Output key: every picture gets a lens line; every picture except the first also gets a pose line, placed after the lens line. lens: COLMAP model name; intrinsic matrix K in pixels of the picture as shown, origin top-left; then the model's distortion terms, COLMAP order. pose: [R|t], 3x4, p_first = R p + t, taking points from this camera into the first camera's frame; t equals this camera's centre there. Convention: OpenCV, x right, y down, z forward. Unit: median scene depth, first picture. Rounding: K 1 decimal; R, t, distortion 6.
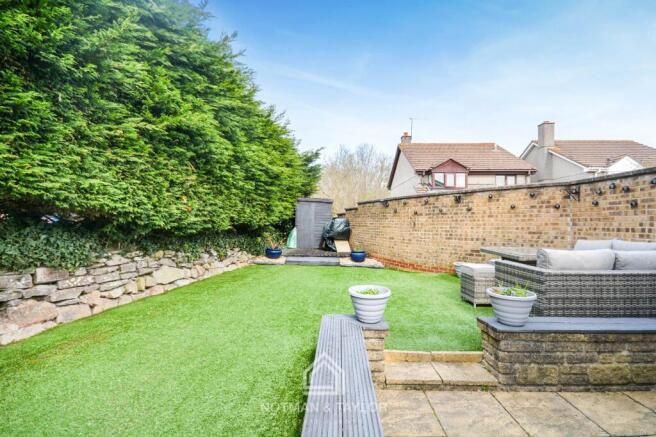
lens RADIAL K [[303.7, 0, 324.9], [0, 303.7, 218.6], [0, 0, 1]] dist [-0.001778, -0.001294]
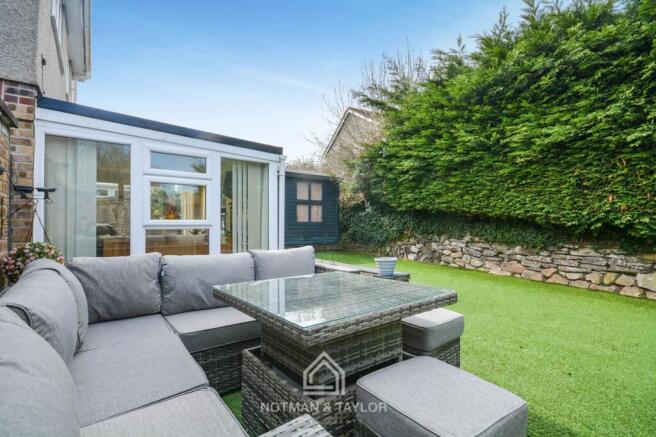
lens RADIAL K [[303.7, 0, 324.9], [0, 303.7, 218.6], [0, 0, 1]] dist [-0.001778, -0.001294]
pose [[-0.772253, -0.013639, -0.635169, 0.585138], [0.003881, 0.999650, -0.026184, 0.015853], [0.635303, -0.022686, -0.771930, 0.800252]]
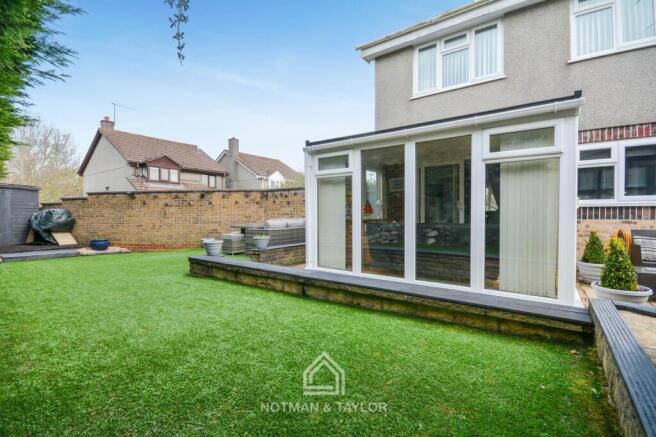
lens RADIAL K [[303.7, 0, 324.9], [0, 303.7, 218.6], [0, 0, 1]] dist [-0.001778, -0.001294]
pose [[0.575070, -0.024655, 0.817733, -0.433306], [-0.000928, 0.999525, 0.030788, 0.000488], [-0.818104, -0.018464, 0.574774, -0.338791]]
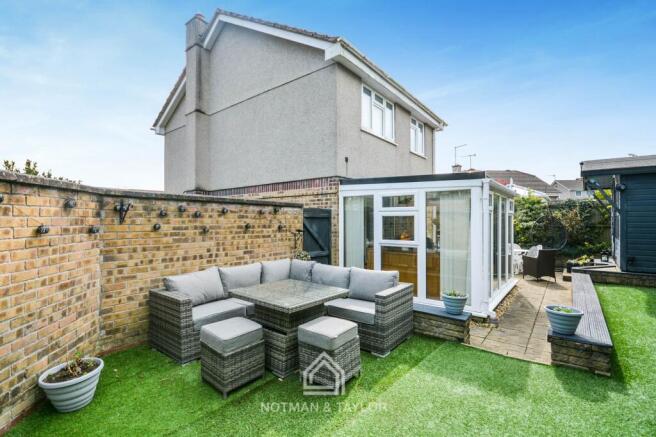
lens RADIAL K [[303.7, 0, 324.9], [0, 303.7, 218.6], [0, 0, 1]] dist [-0.001778, -0.001294]
pose [[-0.804760, 0.004533, 0.593583, 0.069981], [-0.007670, 0.999808, -0.018034, -0.045215], [-0.593551, -0.019065, -0.804571, 0.987663]]
